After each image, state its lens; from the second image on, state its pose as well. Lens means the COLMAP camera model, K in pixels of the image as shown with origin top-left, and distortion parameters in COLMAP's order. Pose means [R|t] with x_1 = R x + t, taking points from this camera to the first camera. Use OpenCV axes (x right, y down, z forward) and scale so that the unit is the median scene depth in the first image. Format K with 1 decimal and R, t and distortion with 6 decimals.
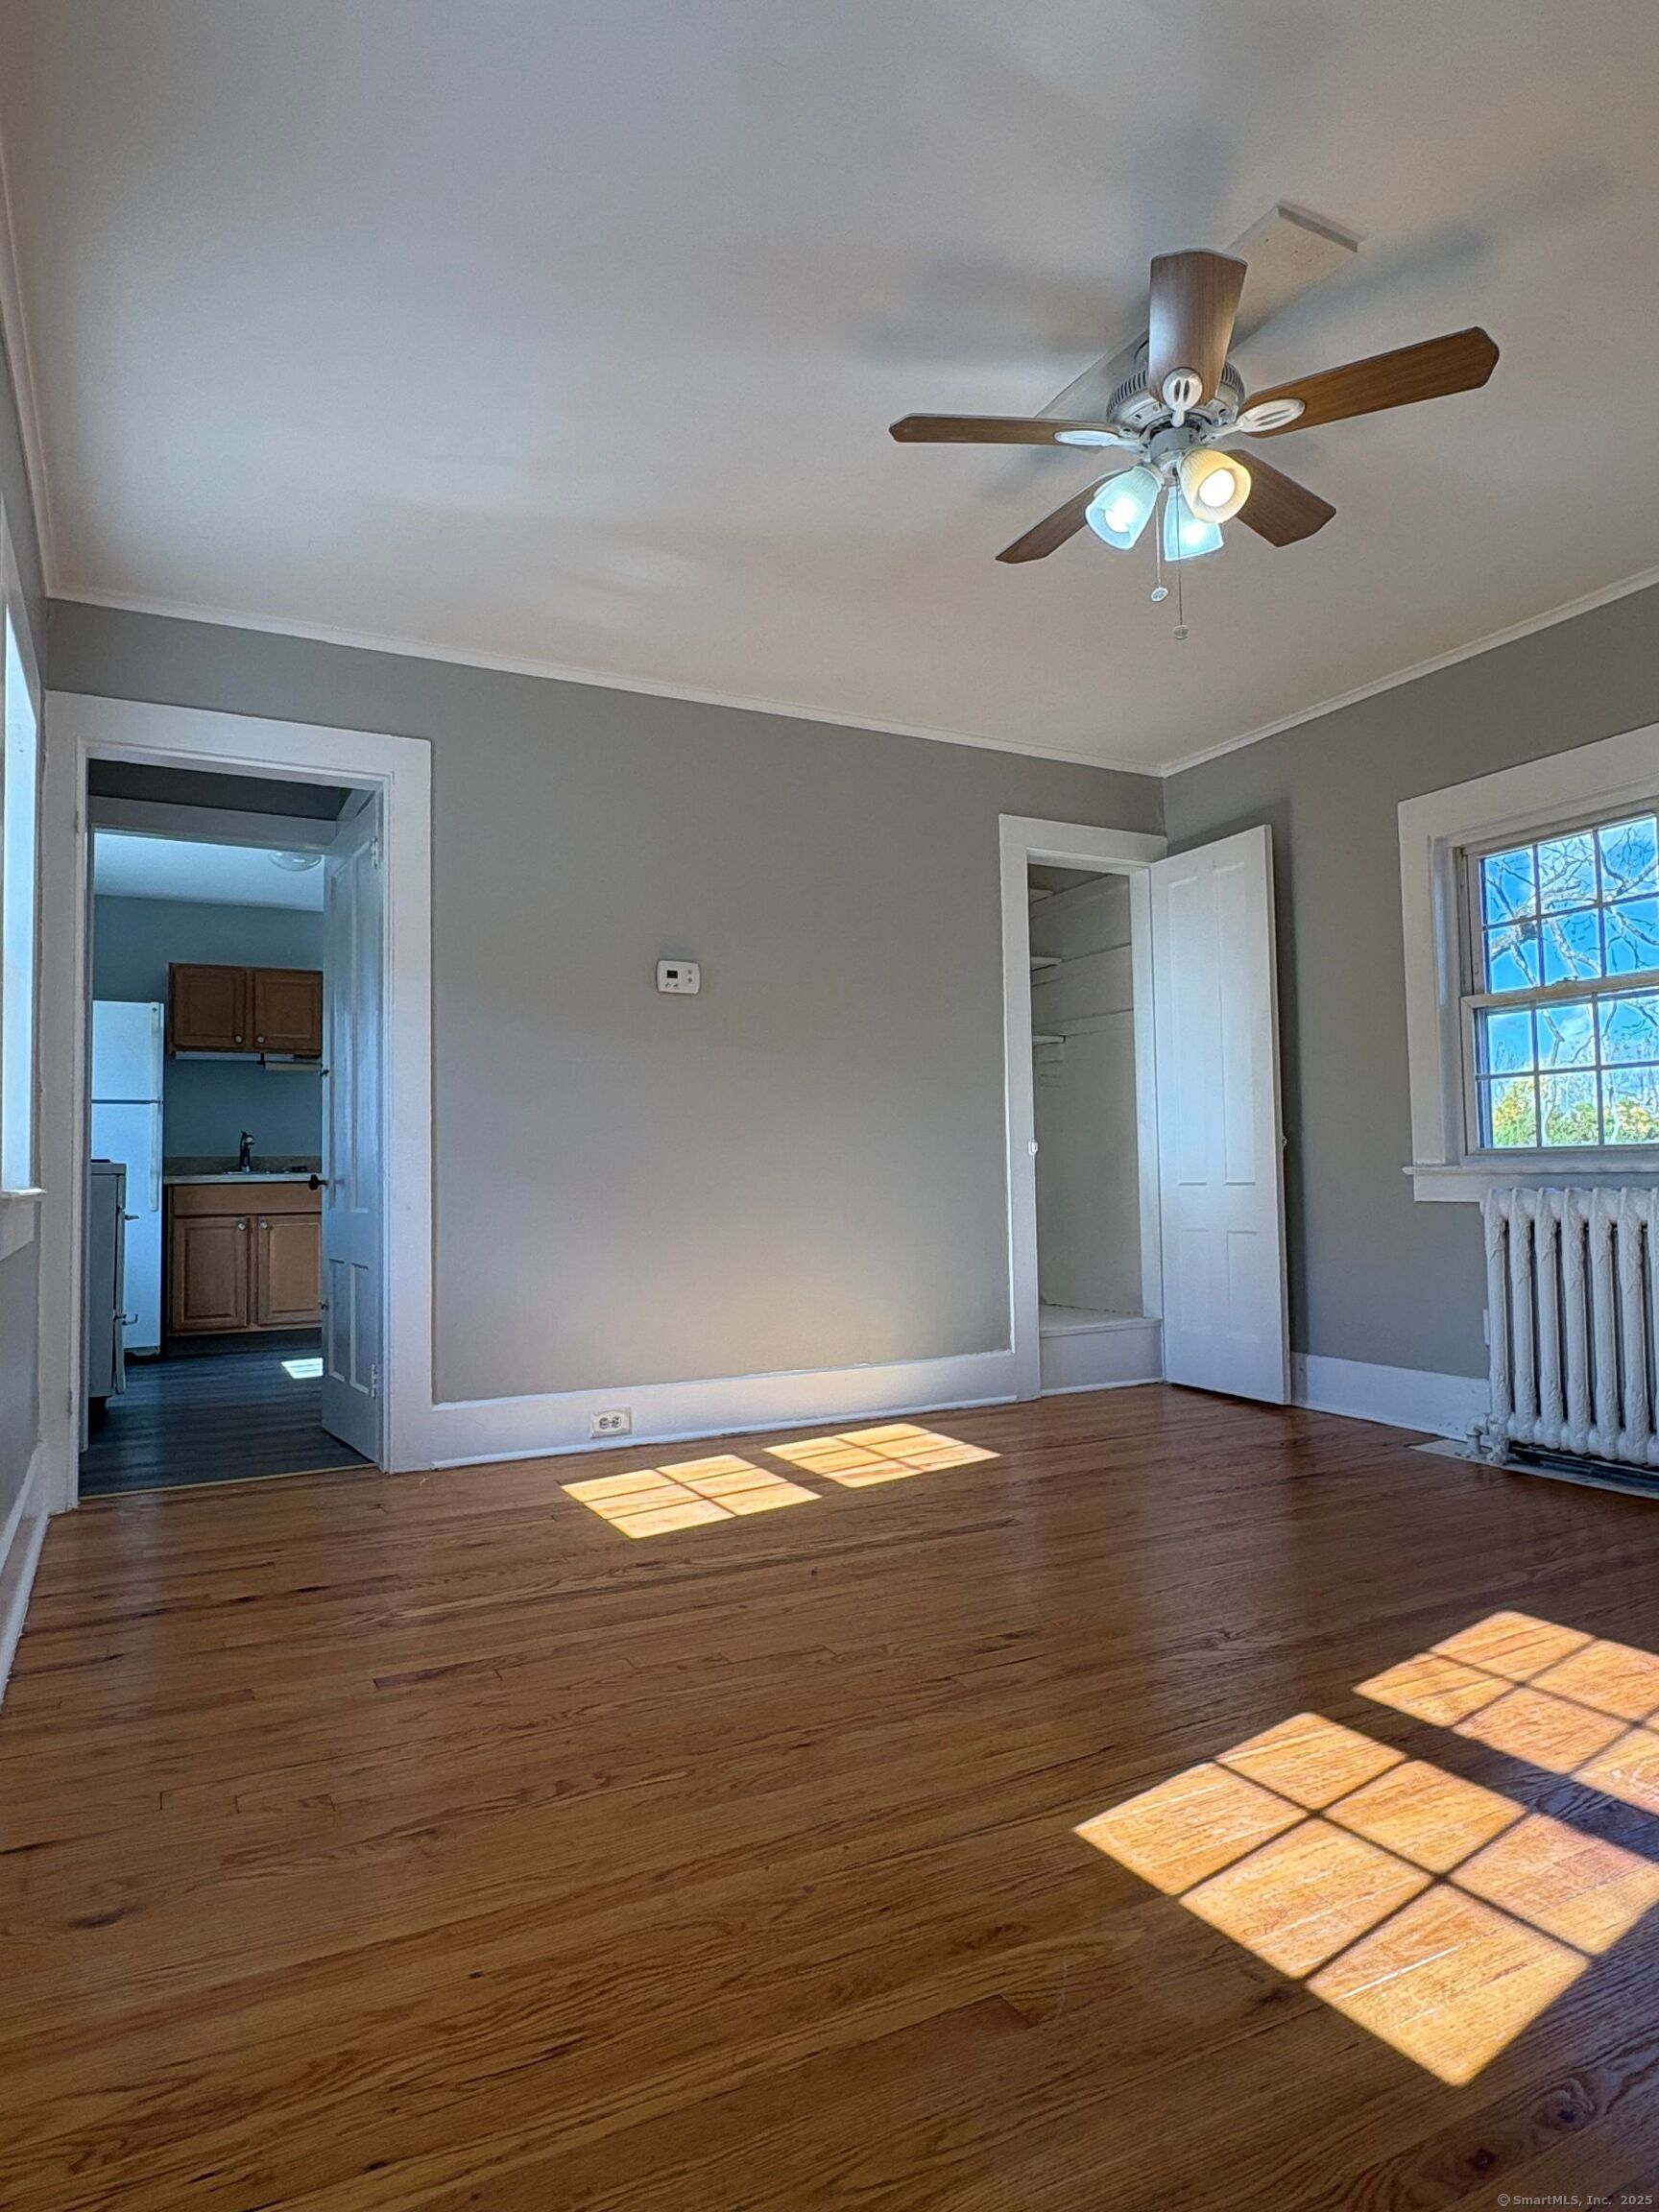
lens RADIAL K [[1314.9, 0, 823.4], [0, 1314.9, 1114.6], [0, 0, 1]] dist [-0.003372, 0.002609]
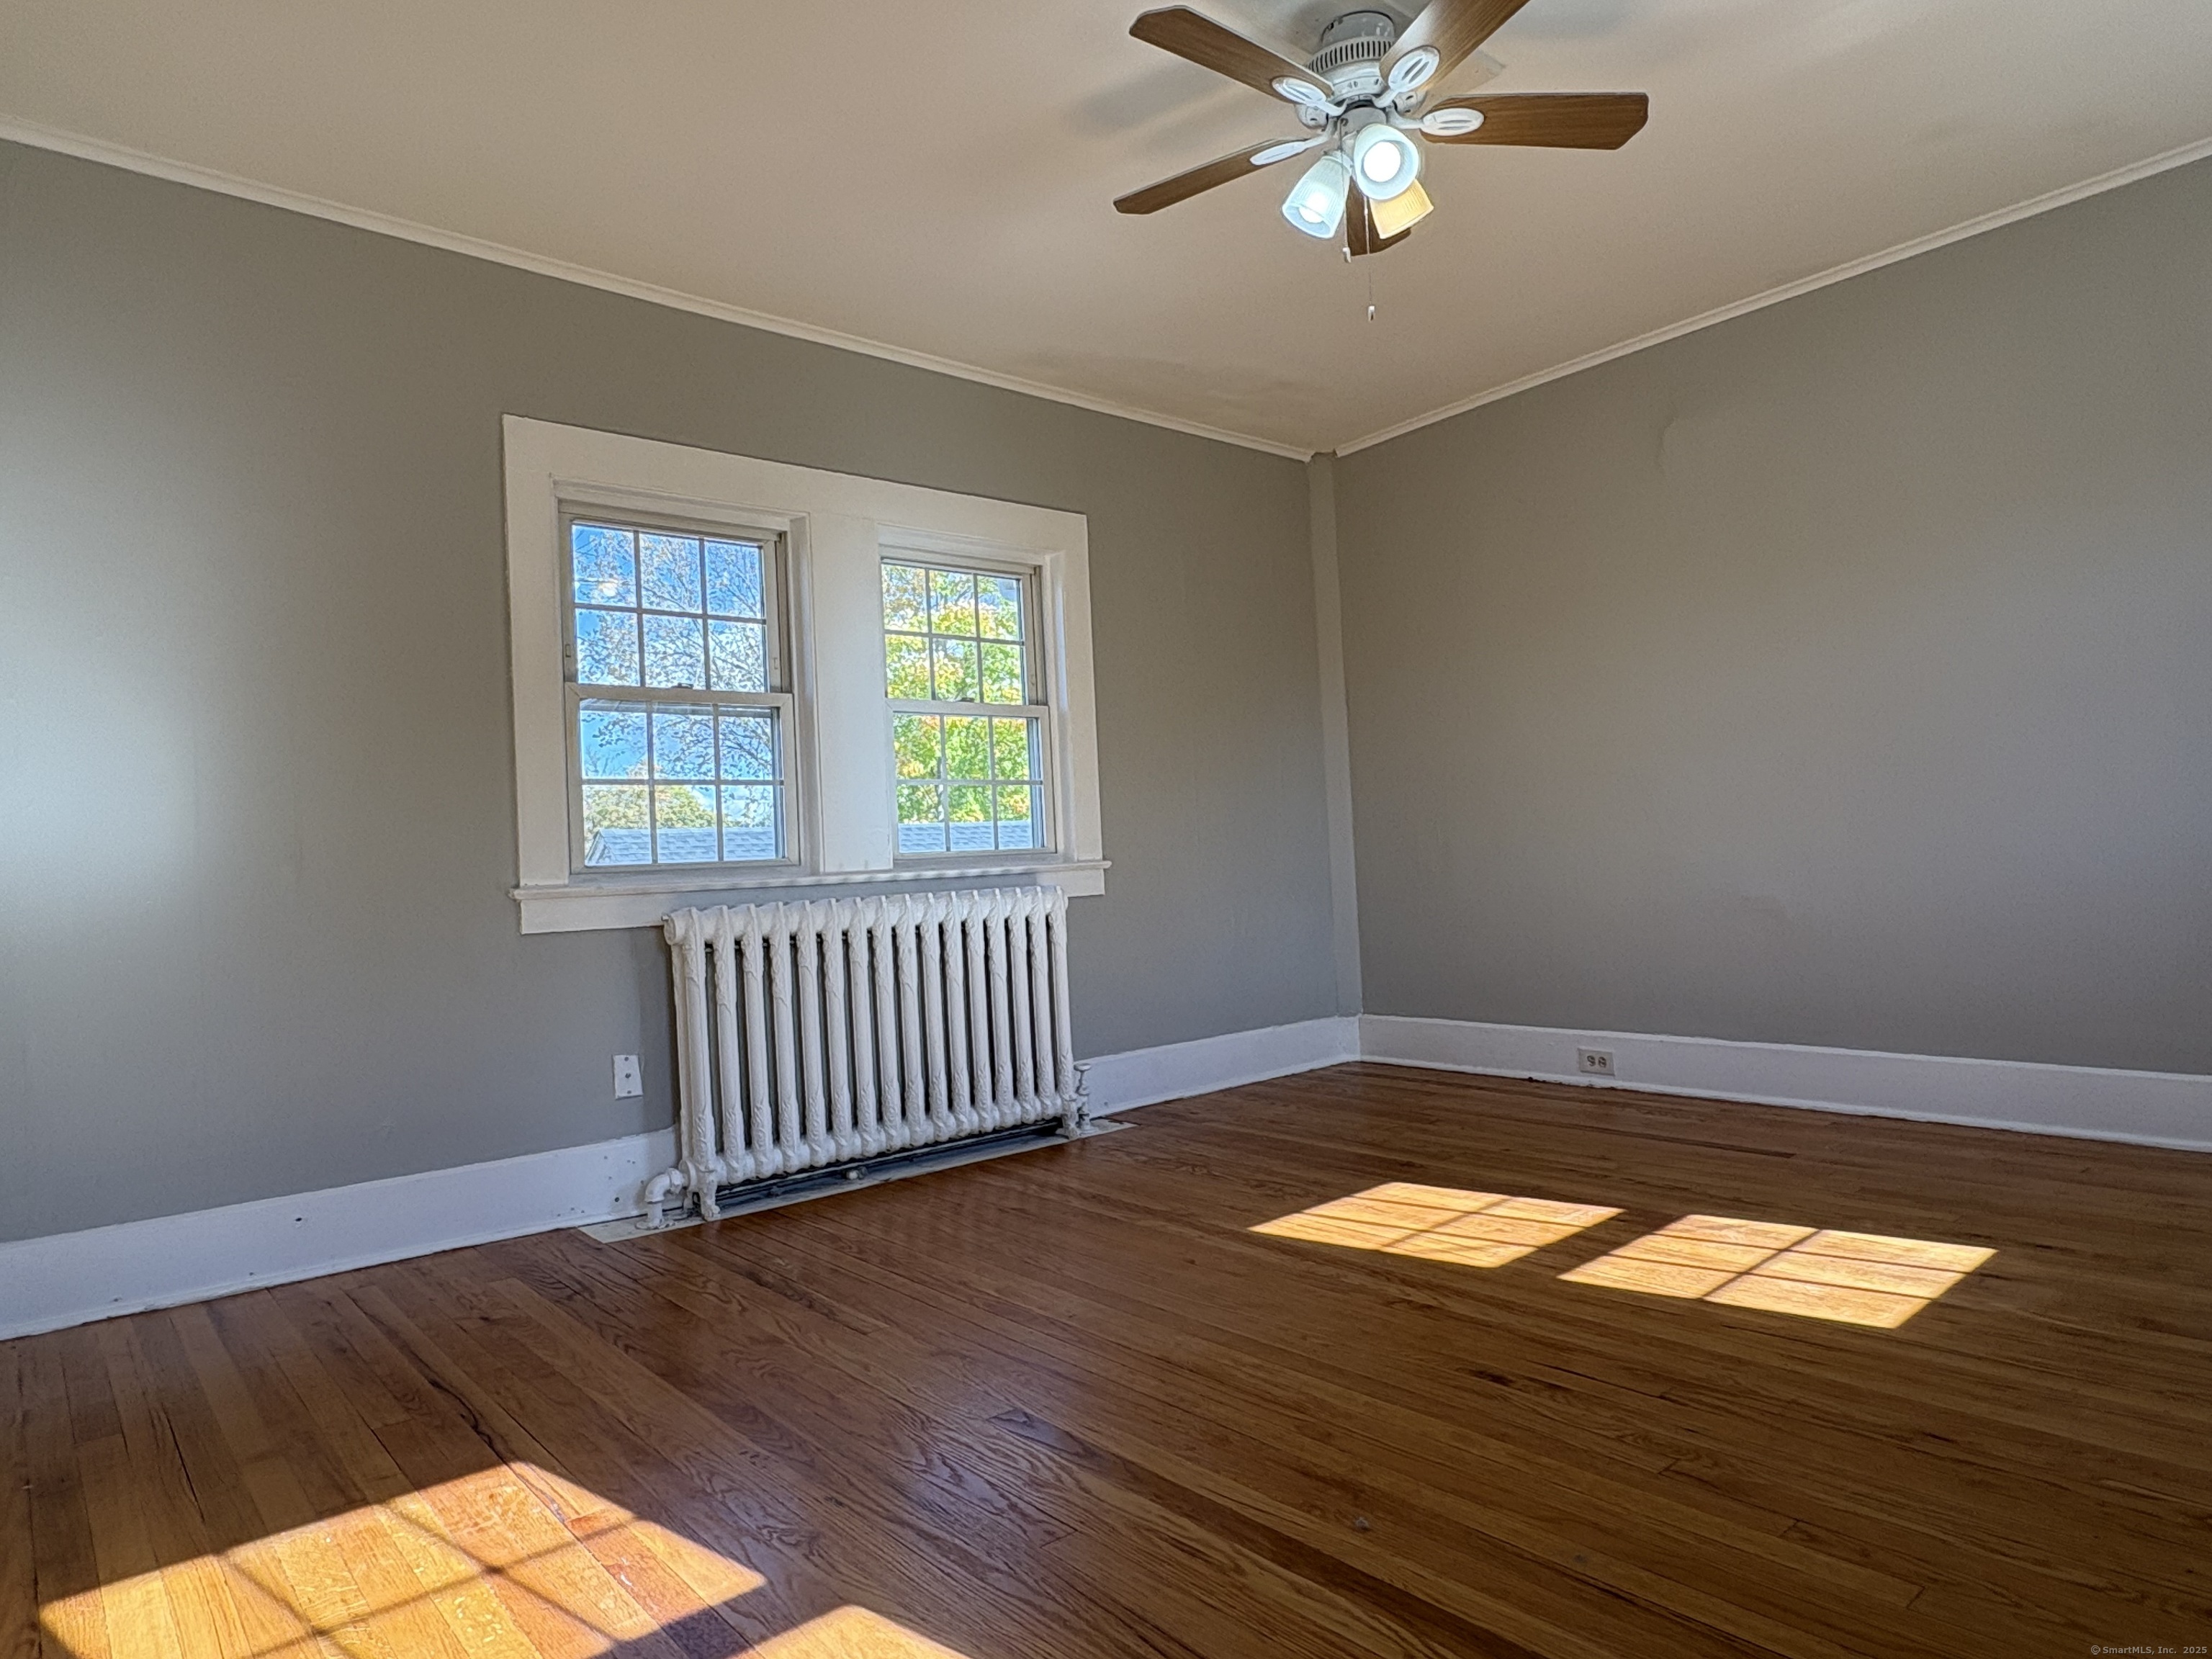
lens RADIAL K [[1314.9, 0, 1108.6], [0, 1314.9, 830.3], [0, 0, 1]] dist [-0.003372, 0.002609]
pose [[-0.224305, 0.055001, 0.972966, -0.735300], [0.005050, 0.998458, -0.055278, 0.096060], [-0.974506, -0.007486, -0.224237, 1.626565]]
